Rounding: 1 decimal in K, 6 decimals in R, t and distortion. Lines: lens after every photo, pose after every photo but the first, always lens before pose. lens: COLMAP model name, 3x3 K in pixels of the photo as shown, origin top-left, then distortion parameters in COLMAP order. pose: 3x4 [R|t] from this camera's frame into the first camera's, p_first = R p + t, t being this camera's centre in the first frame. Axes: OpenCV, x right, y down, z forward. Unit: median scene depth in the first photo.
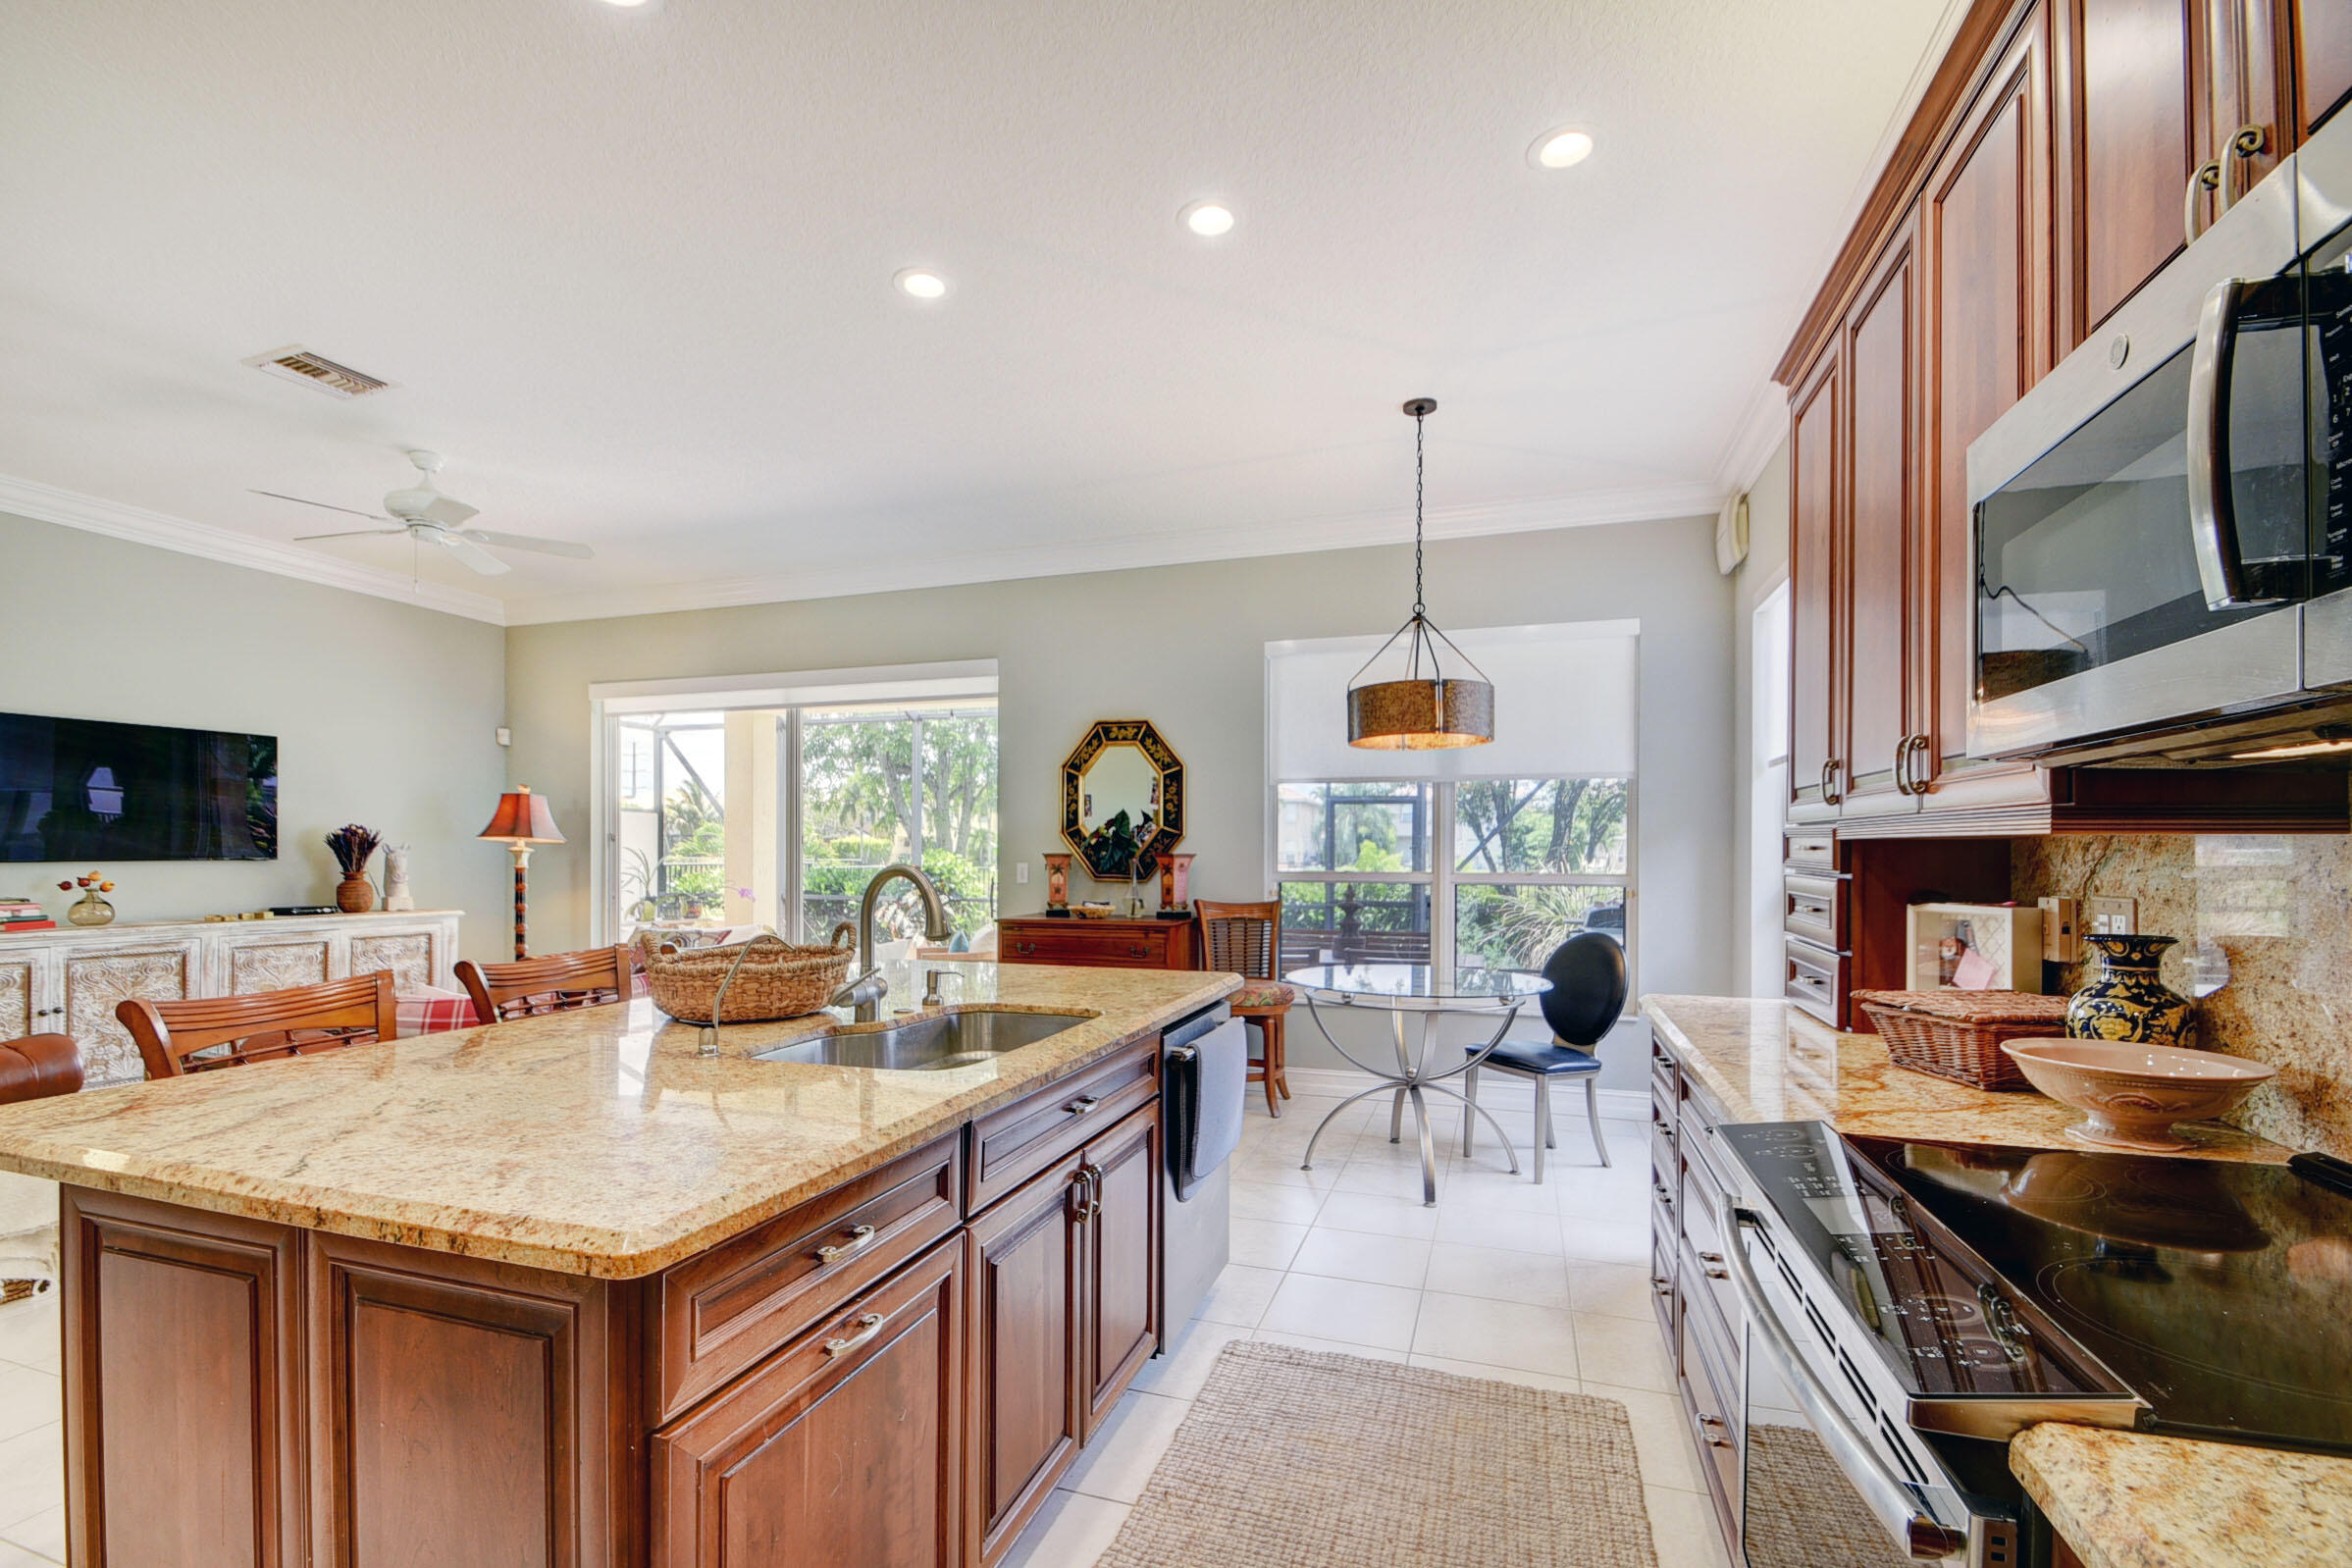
lens RADIAL K [[1040.4, 0, 1160.5], [0, 1040.4, 847.6], [0, 0, 1]] dist [0.003314, -0.011175]
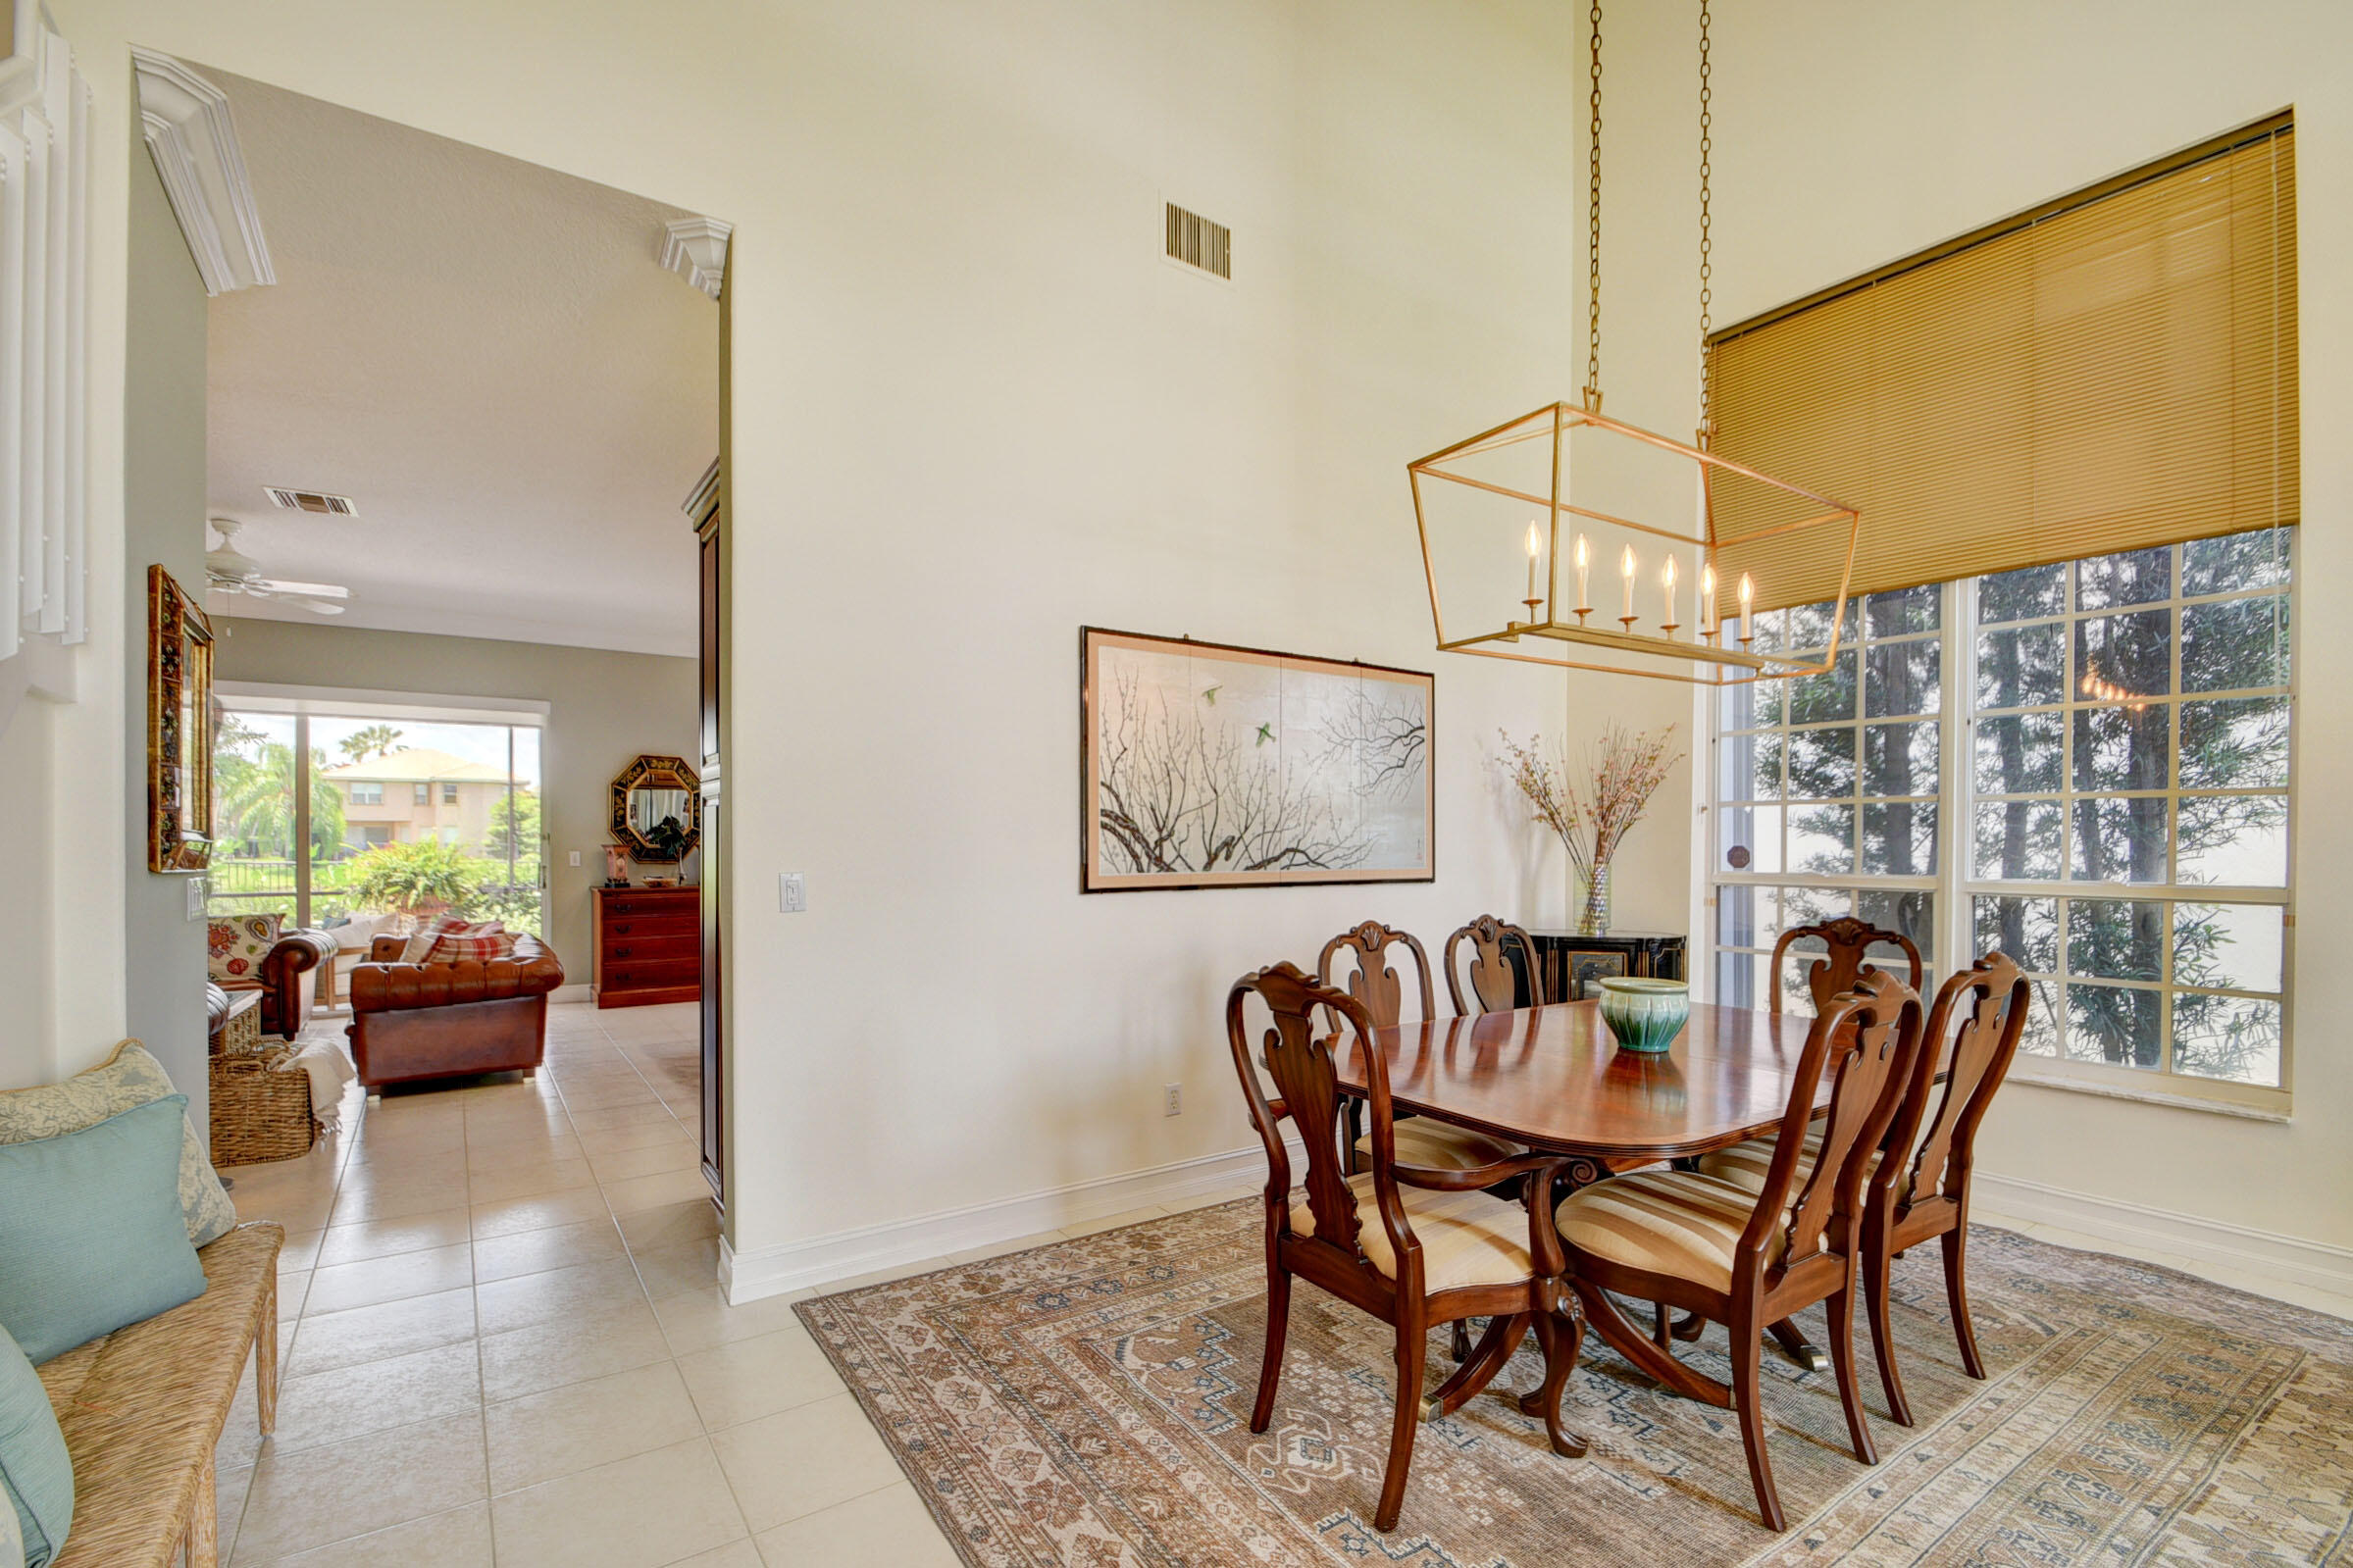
lens RADIAL K [[1040.7, 0, 1160.9], [0, 1040.7, 847.6], [0, 0, 1]] dist [0.003314, -0.011175]
pose [[0.602887, -0.008035, 0.797786, -0.787987], [-0.001753, 0.999934, 0.011396, -0.008068], [-0.797825, -0.008269, 0.602833, -0.475449]]
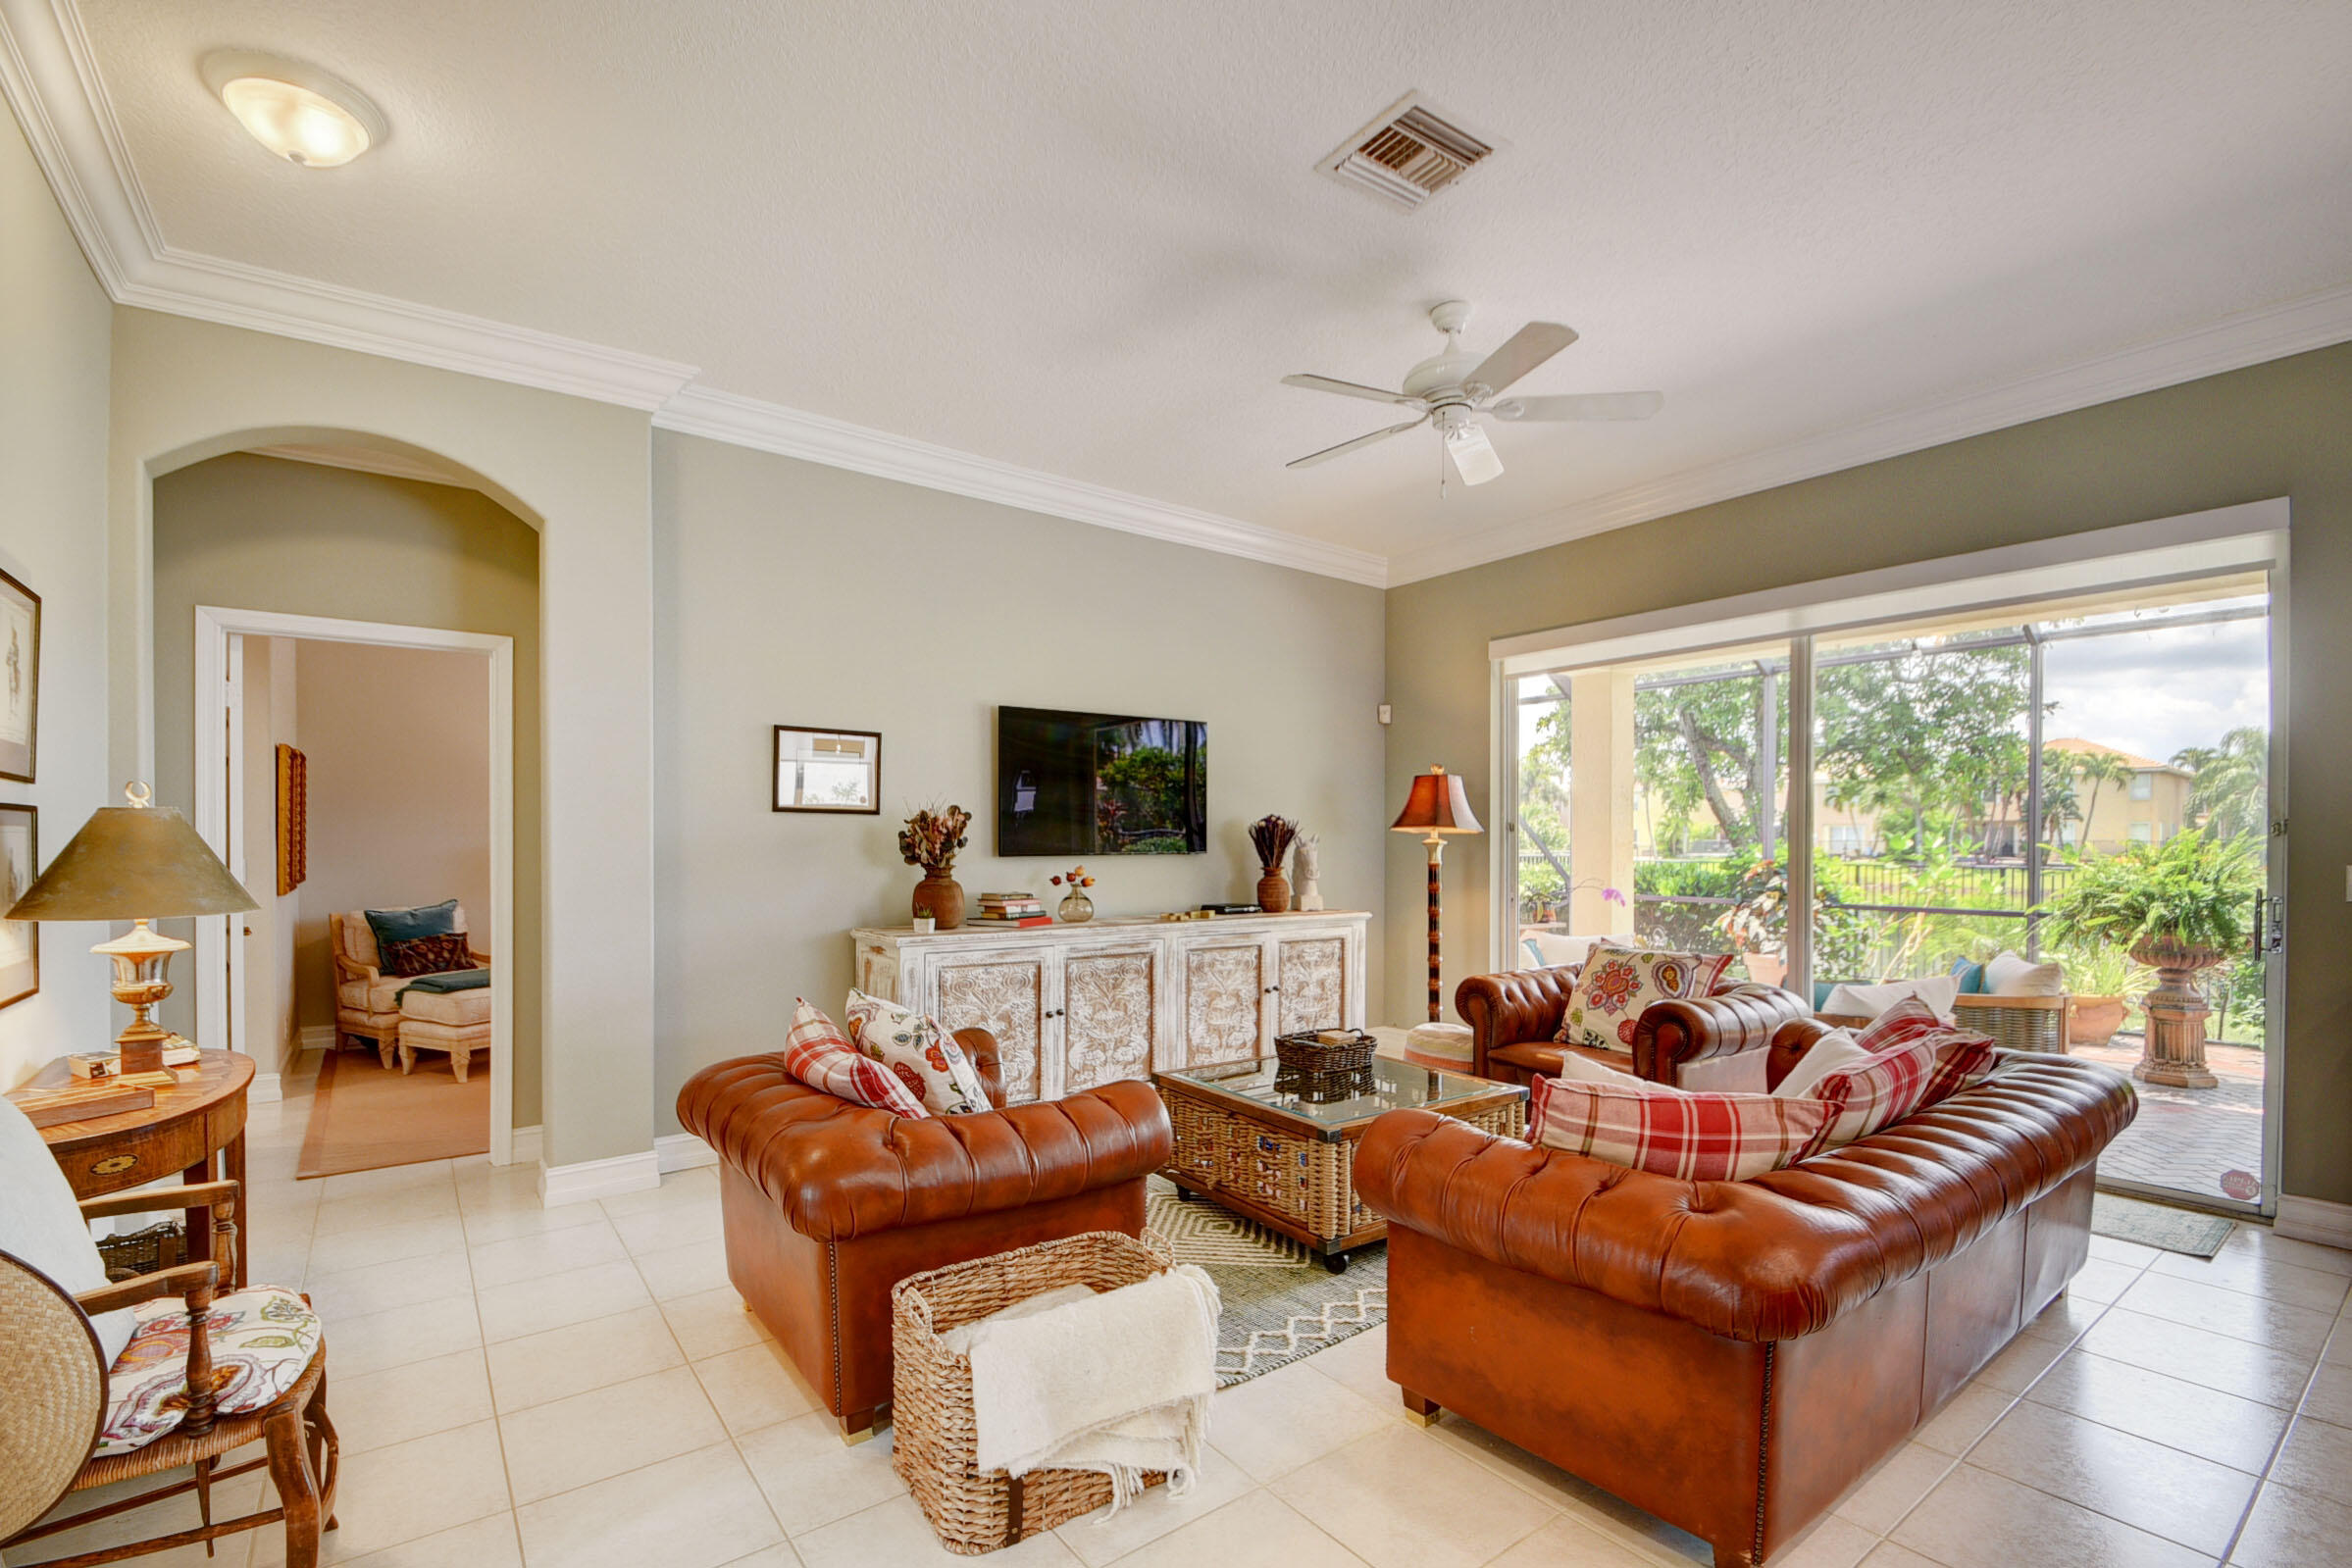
lens RADIAL K [[1040.3, 0, 1160.5], [0, 1040.3, 847.6], [0, 0, 1]] dist [0.003314, -0.011175]
pose [[0.816290, 0.000756, -0.577642, -0.345678], [0.004509, 0.999960, 0.007680, -0.001150], [0.577625, -0.008874, 0.816254, 0.210582]]
